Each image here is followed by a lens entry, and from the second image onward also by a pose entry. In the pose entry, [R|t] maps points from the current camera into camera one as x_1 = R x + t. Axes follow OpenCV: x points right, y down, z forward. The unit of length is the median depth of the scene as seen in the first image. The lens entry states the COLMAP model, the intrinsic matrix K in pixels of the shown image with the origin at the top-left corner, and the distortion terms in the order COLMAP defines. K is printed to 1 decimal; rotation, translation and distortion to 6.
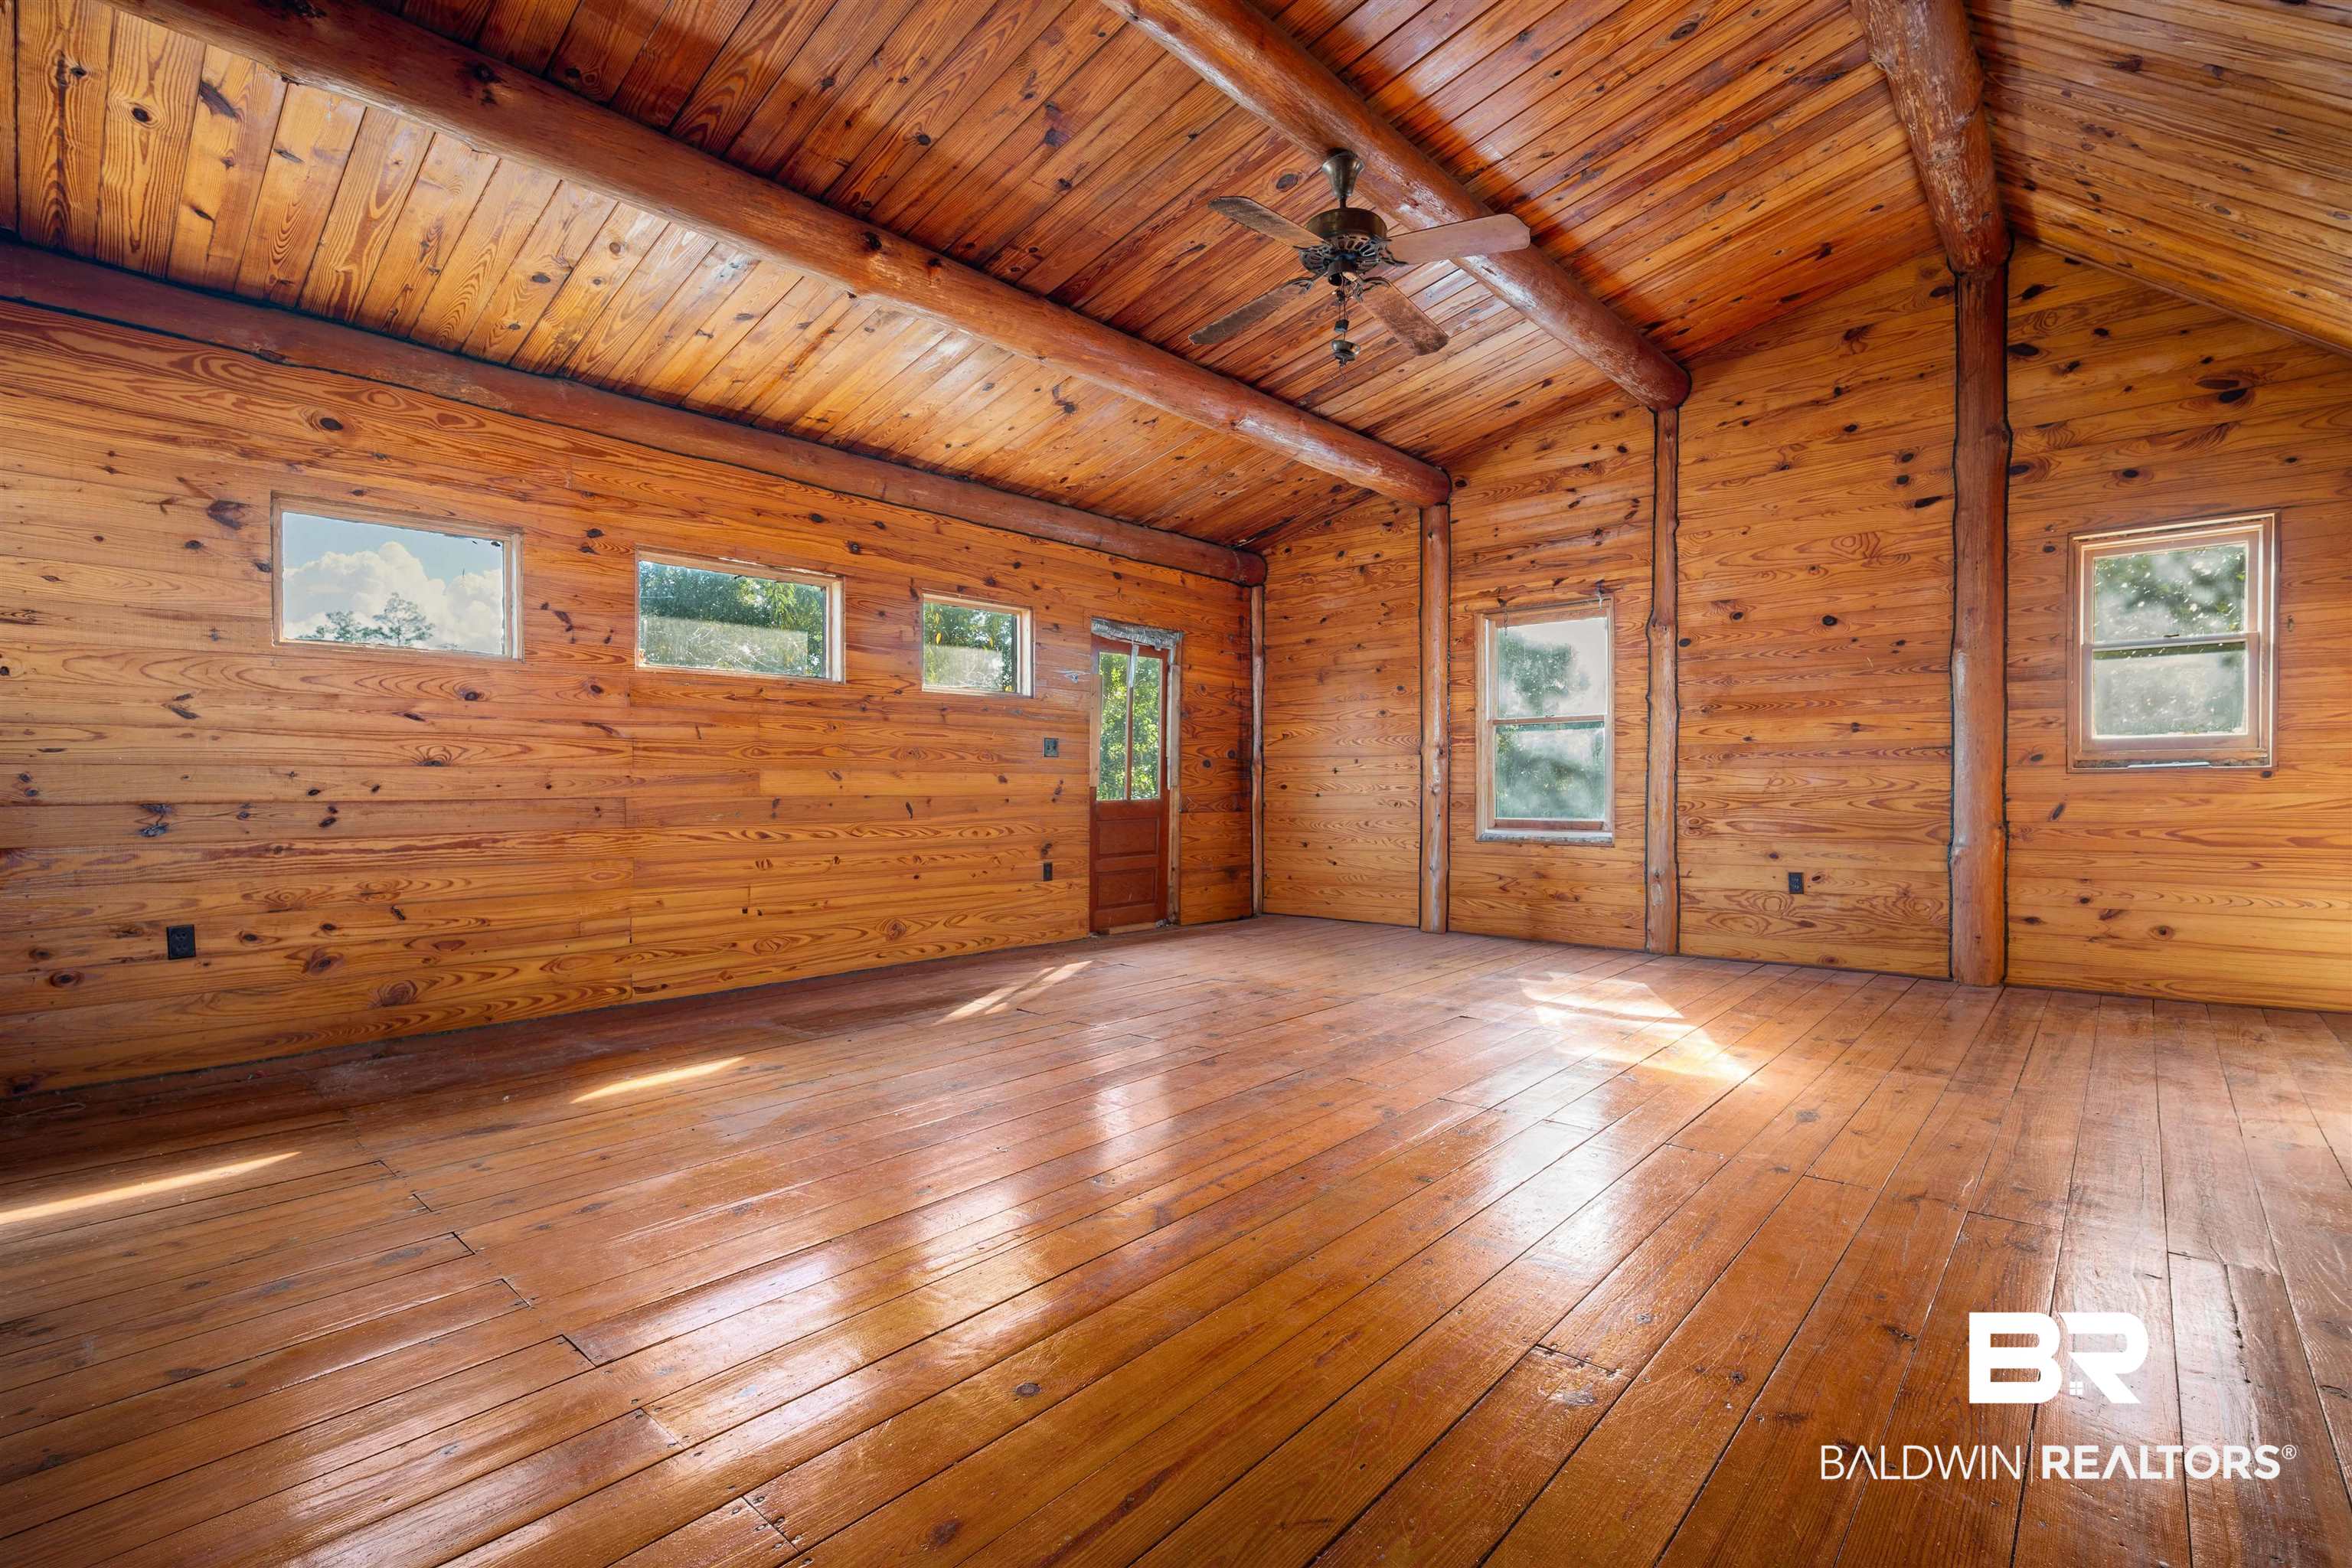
lens RADIAL K [[1044.5, 0, 1187.7], [0, 1044.5, 802.3], [0, 0, 1]] dist [-0.007752, 0.002821]
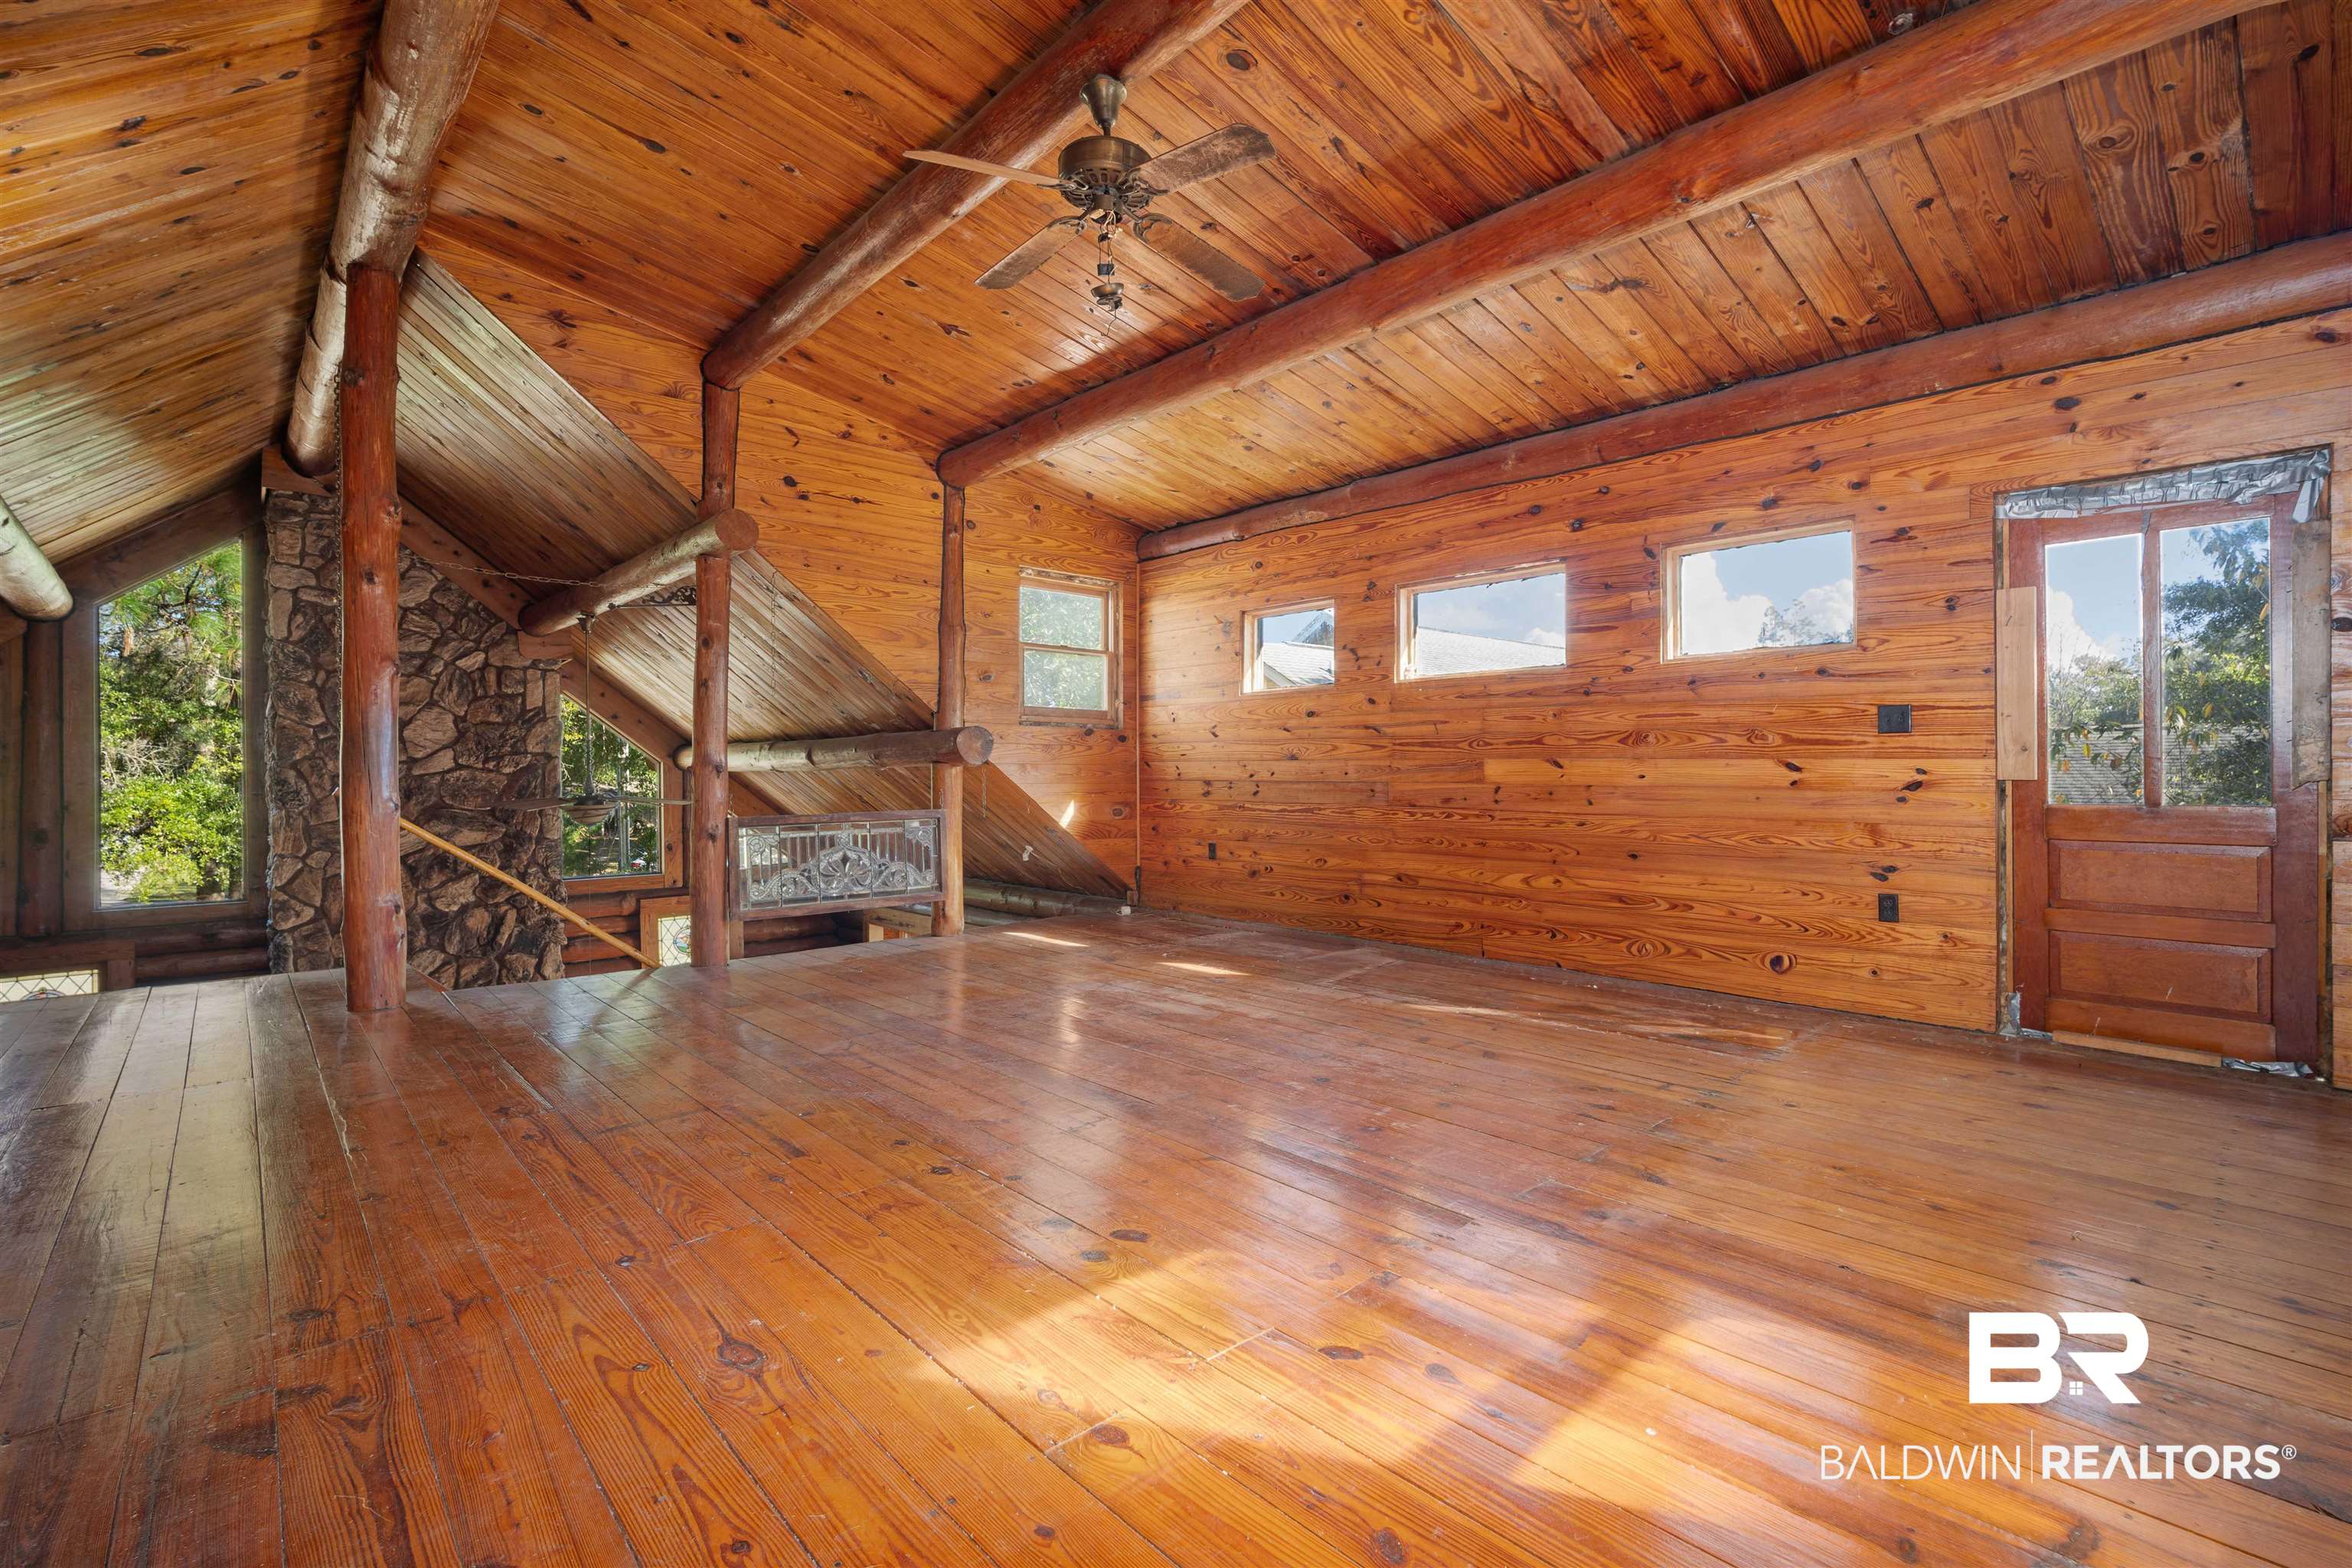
lens RADIAL K [[1044.5, 0, 1197.0], [0, 1044.5, 765.8], [0, 0, 1]] dist [-0.007752, 0.002821]
pose [[-0.082323, 0.002583, -0.996602, 0.785516], [-0.015733, 0.999869, 0.003891, -0.026624], [0.996482, 0.016000, -0.082271, 0.879004]]
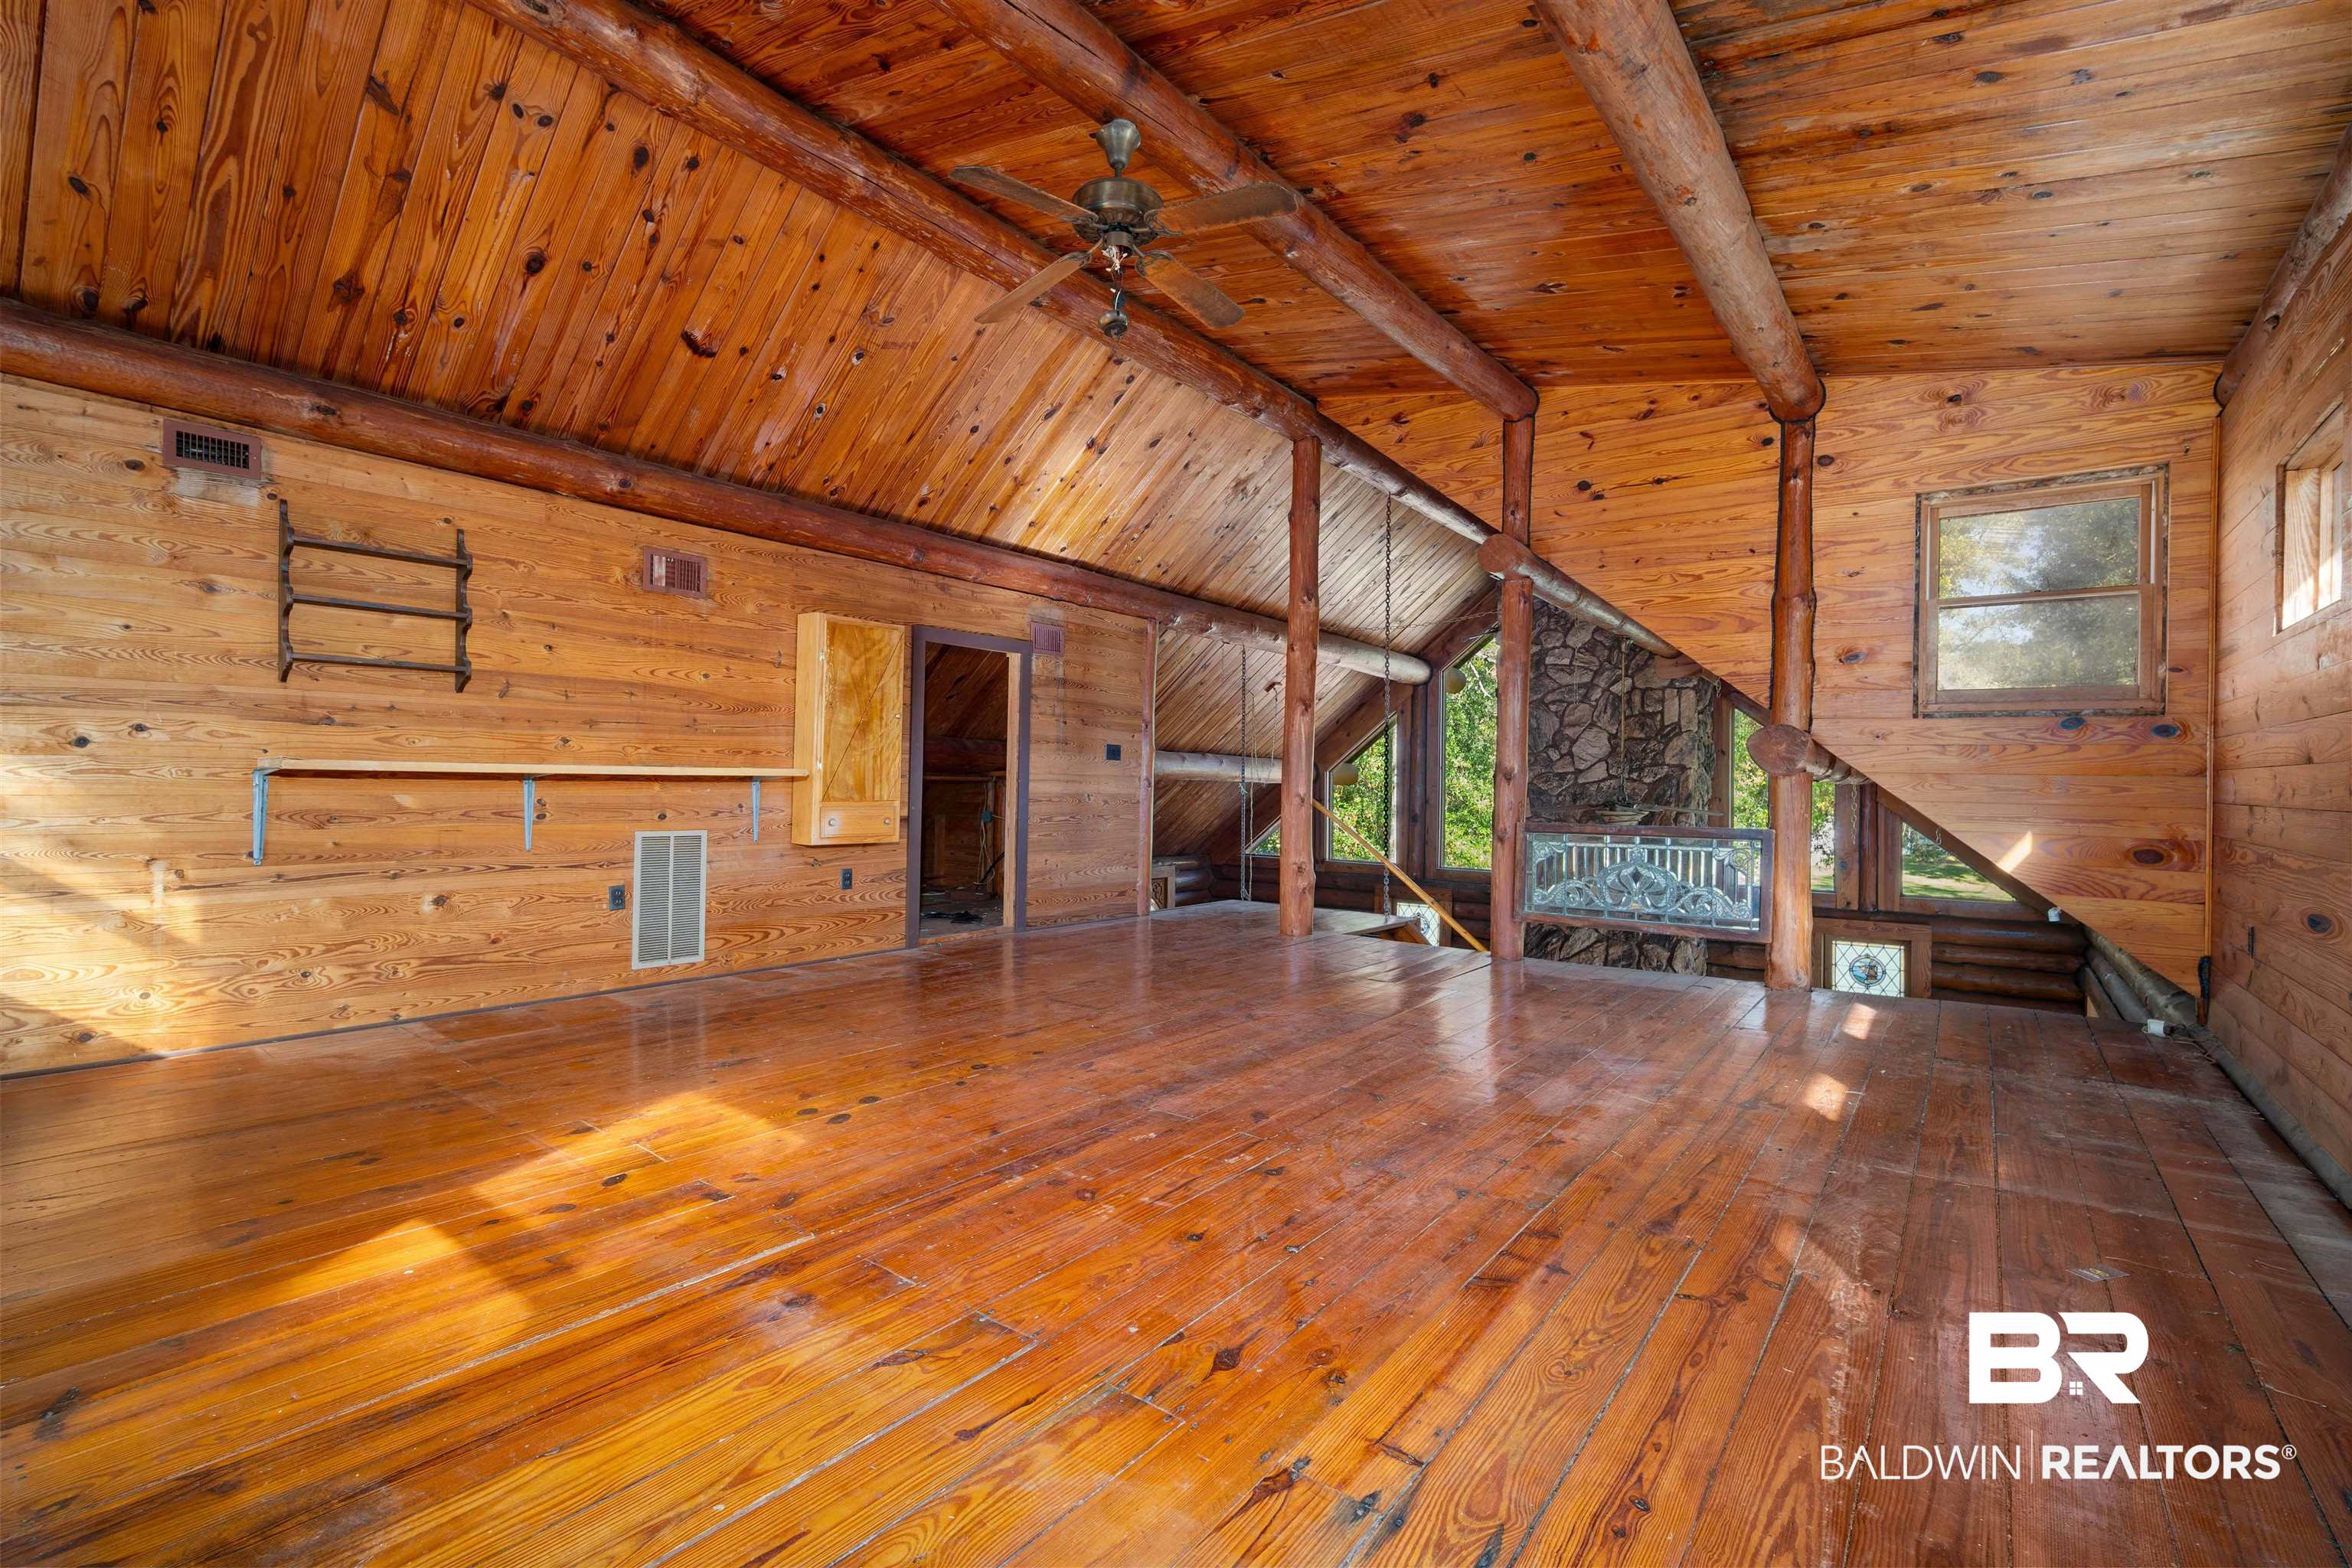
lens RADIAL K [[1021.4, 0, 1186.1], [0, 1021.4, 770.1], [0, 0, 1]] dist [-0.012909, 0.000087]
pose [[-0.996105, -0.006145, -0.087961, 0.128315], [-0.007172, 0.999910, 0.011358, -0.028751], [0.087883, 0.011944, -0.996059, 1.469589]]
